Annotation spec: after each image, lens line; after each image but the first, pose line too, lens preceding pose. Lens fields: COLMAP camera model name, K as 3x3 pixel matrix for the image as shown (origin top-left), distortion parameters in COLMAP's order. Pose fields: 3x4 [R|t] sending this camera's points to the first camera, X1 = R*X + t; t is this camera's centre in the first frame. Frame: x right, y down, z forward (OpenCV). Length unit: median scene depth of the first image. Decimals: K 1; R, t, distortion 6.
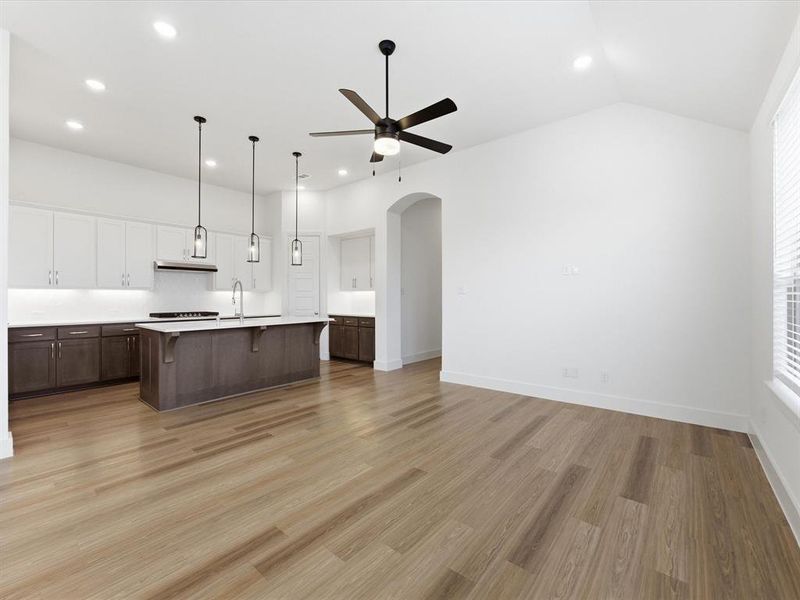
lens RADIAL K [[345.8, 0, 395.3], [0, 345.8, 293.2], [0, 0, 1]] dist [-0.016262, 0.004542]
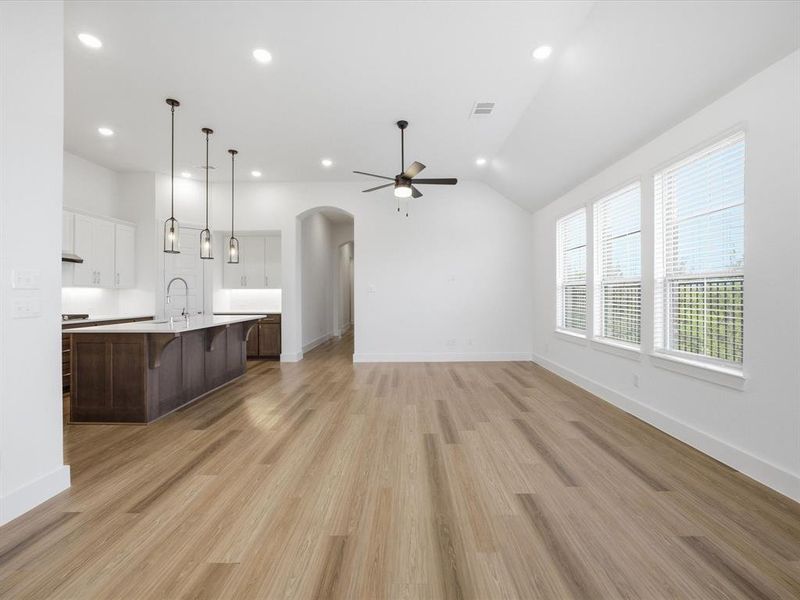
lens RADIAL K [[345.8, 0, 394.4], [0, 345.8, 294.4], [0, 0, 1]] dist [-0.016262, 0.004542]
pose [[0.783002, -0.002176, 0.622015, -0.567417], [-0.004995, 0.999940, 0.009786, -0.002995], [-0.621999, -0.010769, 0.782944, -0.077241]]
